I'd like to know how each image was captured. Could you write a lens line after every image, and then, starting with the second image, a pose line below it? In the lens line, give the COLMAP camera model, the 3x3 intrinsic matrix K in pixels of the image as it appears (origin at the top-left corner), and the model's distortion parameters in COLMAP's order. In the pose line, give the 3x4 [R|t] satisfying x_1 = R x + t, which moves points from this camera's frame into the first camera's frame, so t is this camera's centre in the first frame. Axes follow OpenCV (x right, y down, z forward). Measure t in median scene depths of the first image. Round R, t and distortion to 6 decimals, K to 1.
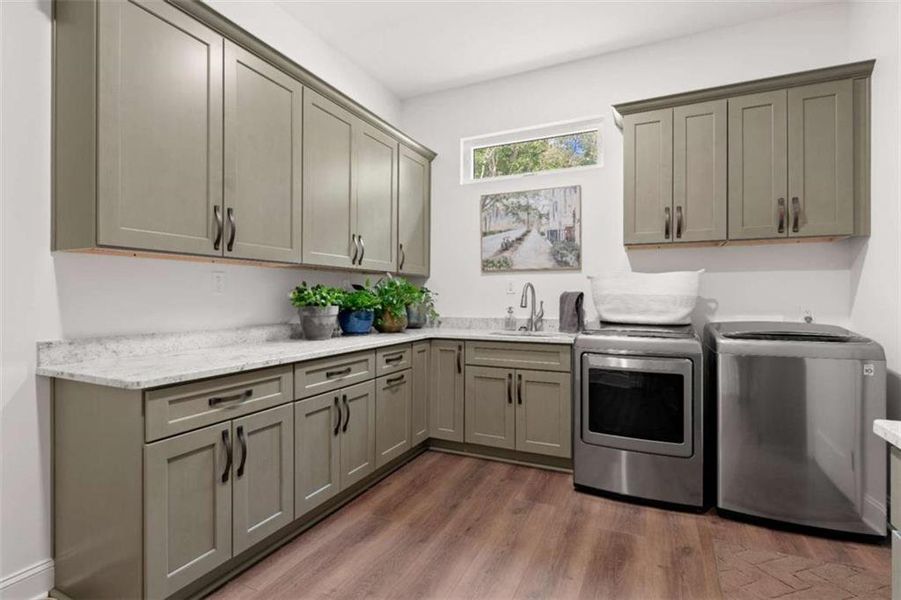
lens RADIAL K [[443.6, 0, 446.8], [0, 443.6, 295.6], [0, 0, 1]] dist [-0.002410, -0.000225]
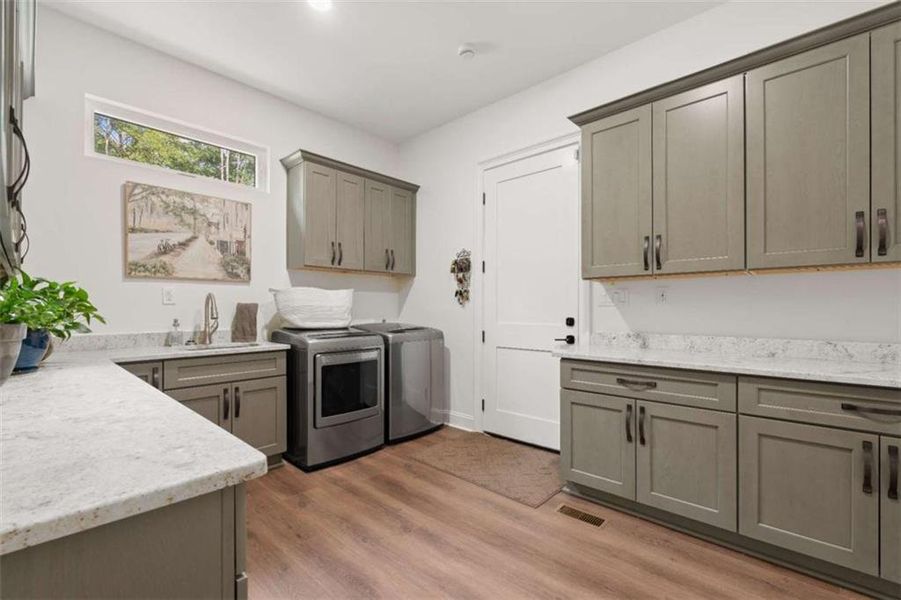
lens RADIAL K [[395.4, 0, 445.3], [0, 395.4, 304.9], [0, 0, 1]] dist [-0.001188, 0.000063]
pose [[0.297926, 0.004834, 0.954577, -0.467392], [-0.003321, 0.999986, -0.004027, -0.001736], [-0.954583, -0.001970, 0.297938, 0.262194]]
